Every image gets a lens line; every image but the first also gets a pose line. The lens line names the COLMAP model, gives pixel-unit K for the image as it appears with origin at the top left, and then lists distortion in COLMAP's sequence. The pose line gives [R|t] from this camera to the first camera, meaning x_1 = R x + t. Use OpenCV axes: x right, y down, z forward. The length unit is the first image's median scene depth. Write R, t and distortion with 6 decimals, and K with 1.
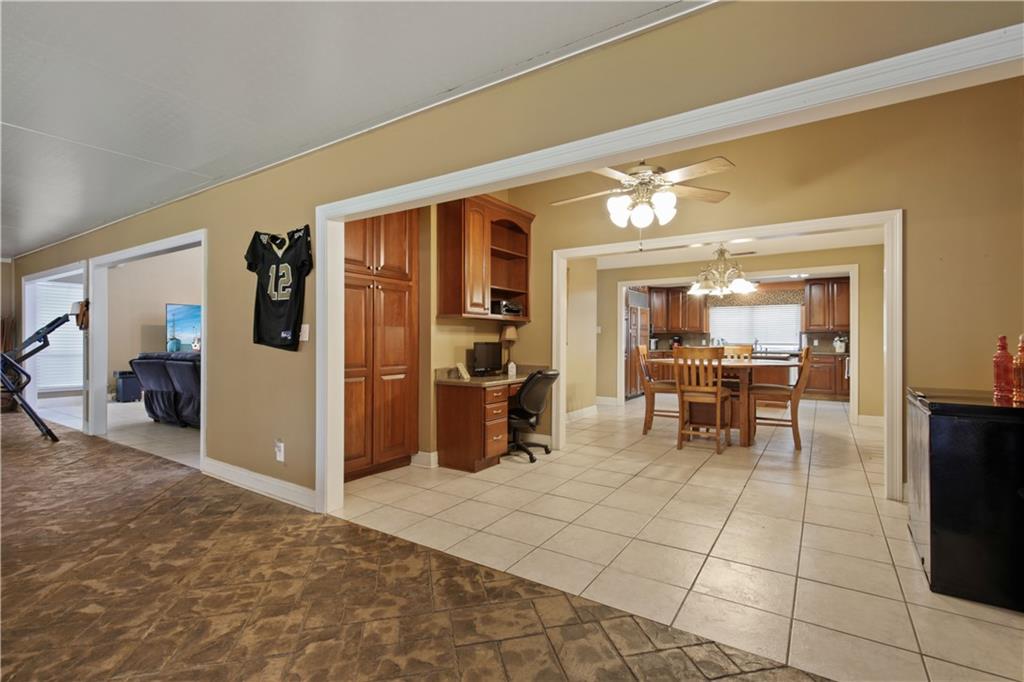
lens RADIAL K [[468.6, 0, 516.8], [0, 468.6, 342.1], [0, 0, 1]] dist [0.000771, 0.000148]
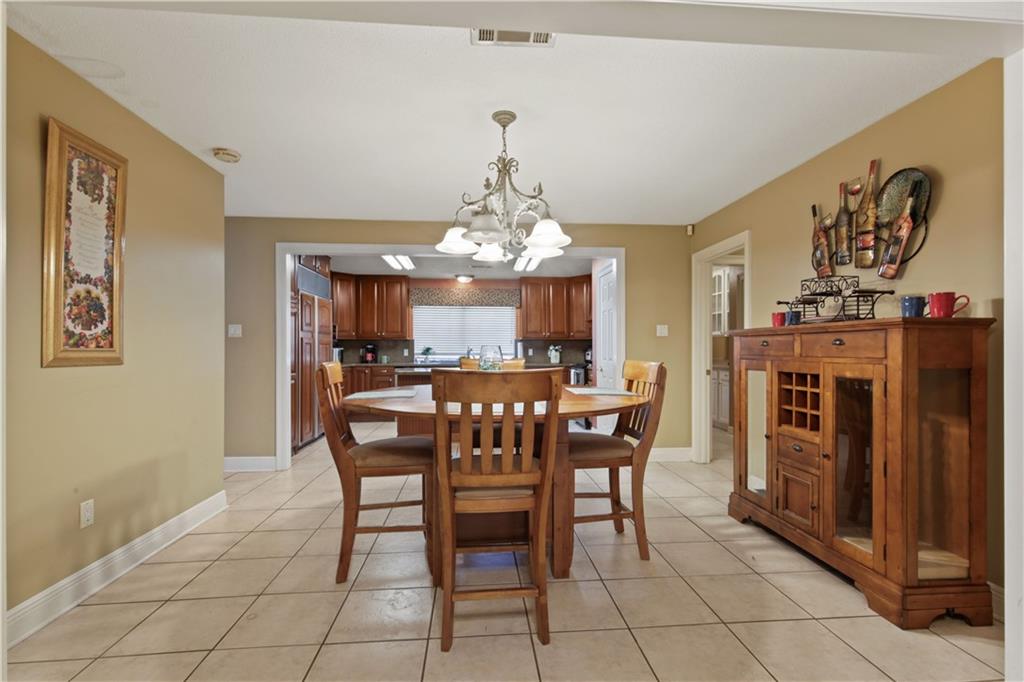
lens RADIAL K [[468.6, 0, 519.2], [0, 468.6, 350.0], [0, 0, 1]] dist [0.000771, 0.000148]
pose [[0.782839, -0.003389, 0.622215, 0.083438], [0.005868, 0.999981, -0.001937, -0.000859], [-0.622197, 0.005167, 0.782844, 0.341250]]
